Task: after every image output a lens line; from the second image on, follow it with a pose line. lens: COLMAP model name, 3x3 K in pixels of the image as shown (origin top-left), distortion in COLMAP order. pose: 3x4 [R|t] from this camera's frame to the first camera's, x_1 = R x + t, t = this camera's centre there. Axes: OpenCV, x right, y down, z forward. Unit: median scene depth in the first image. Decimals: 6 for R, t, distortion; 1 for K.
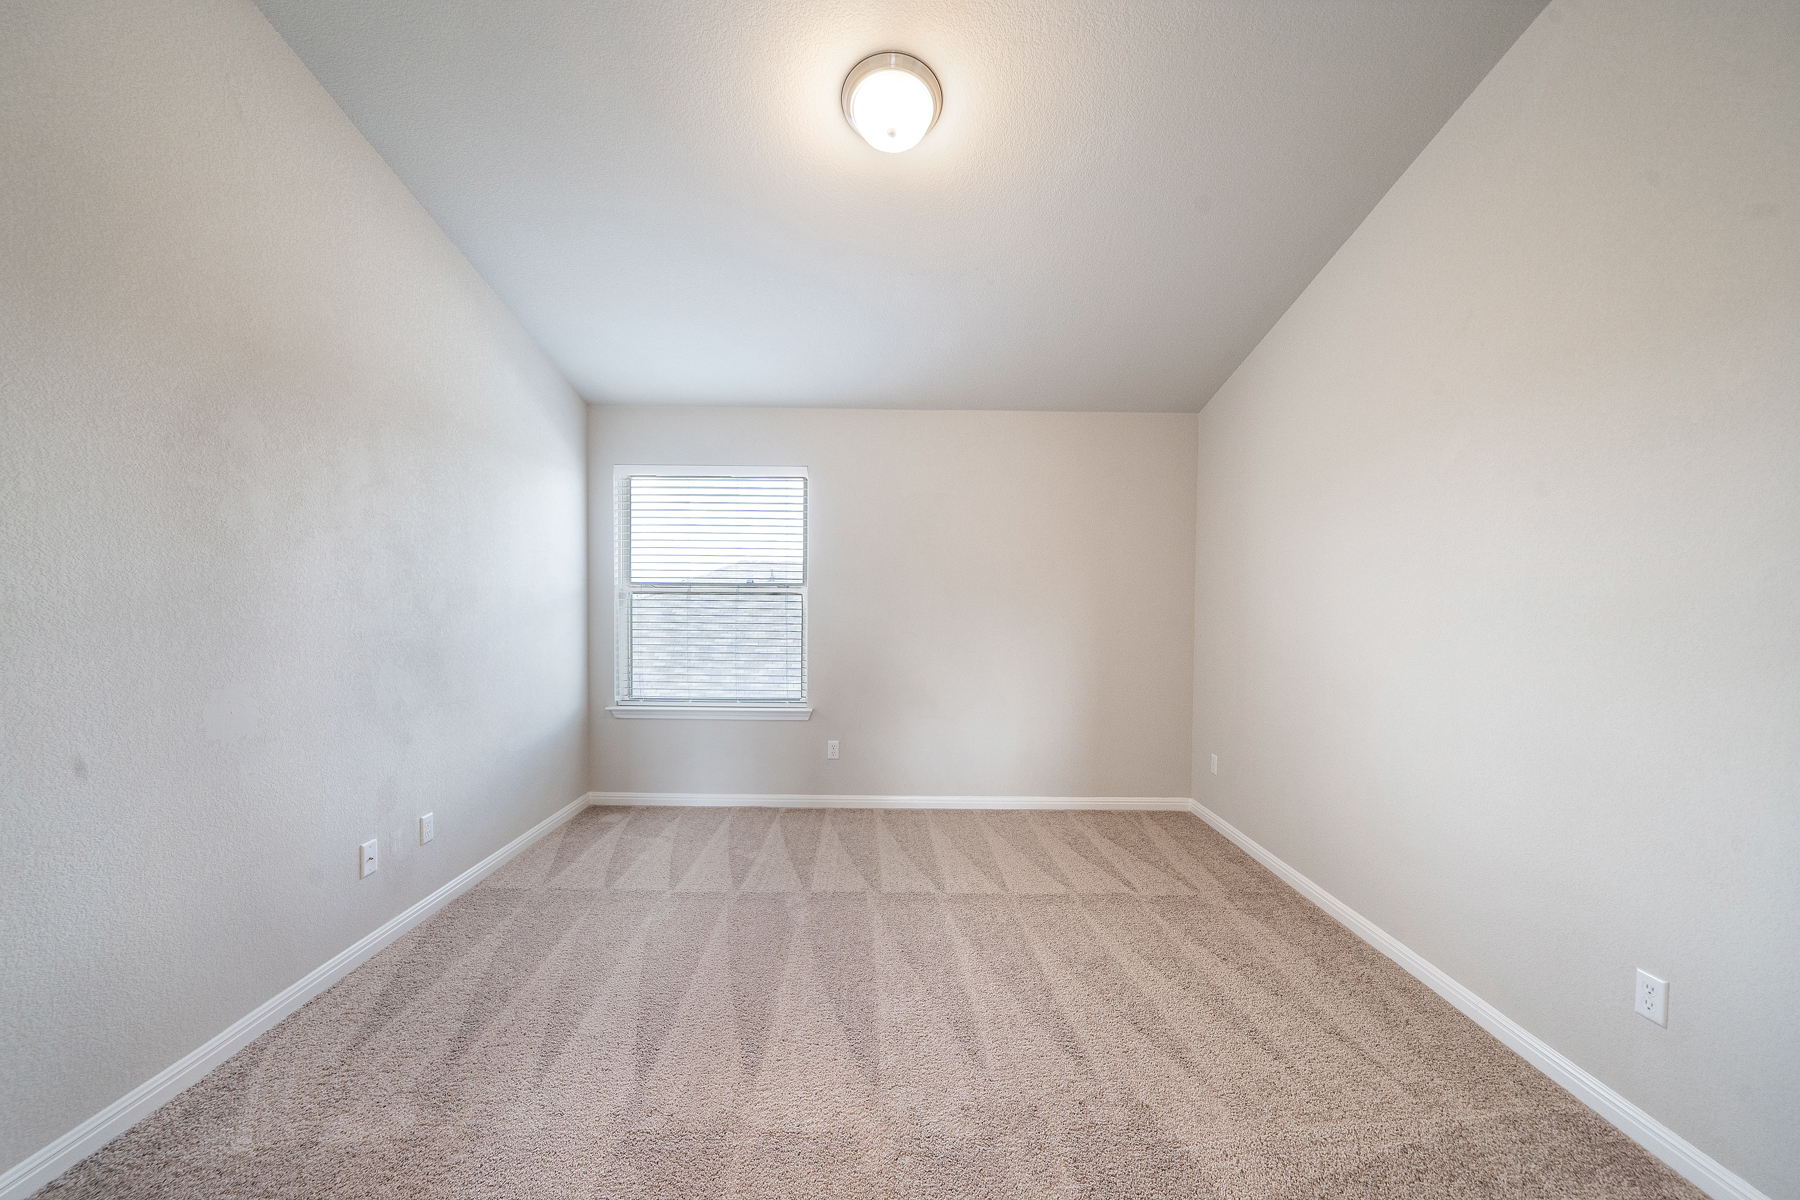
lens RADIAL K [[727.1, 0, 894.8], [0, 727.1, 600.5], [0, 0, 1]] dist [-0.000516, 0.000023]
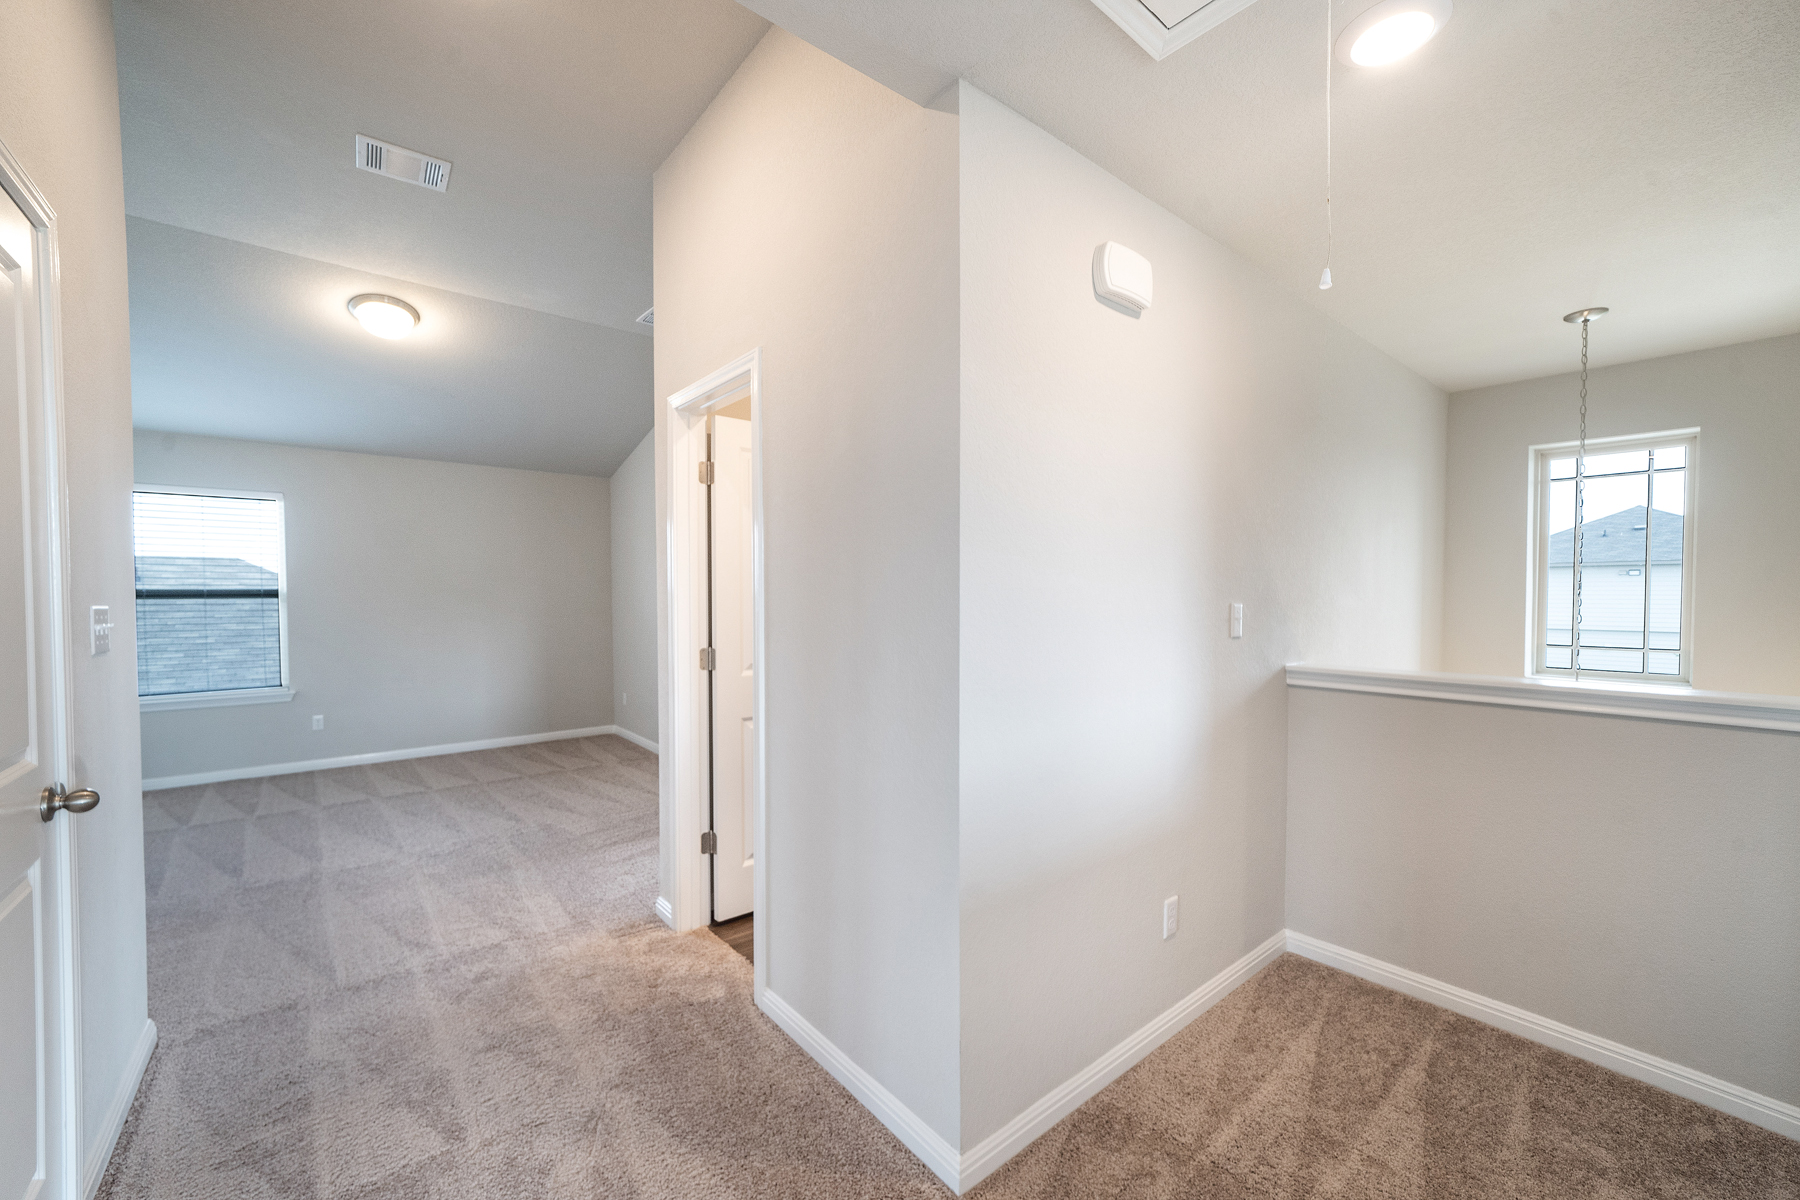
lens RADIAL K [[727.1, 0, 885.8], [0, 727.1, 612.5], [0, 0, 1]] dist [-0.000516, 0.000023]
pose [[0.790106, -0.033499, 0.612054, -0.079504], [0.022325, 0.999416, 0.025881, 0.008426], [-0.612563, -0.006784, 0.790393, -0.619742]]
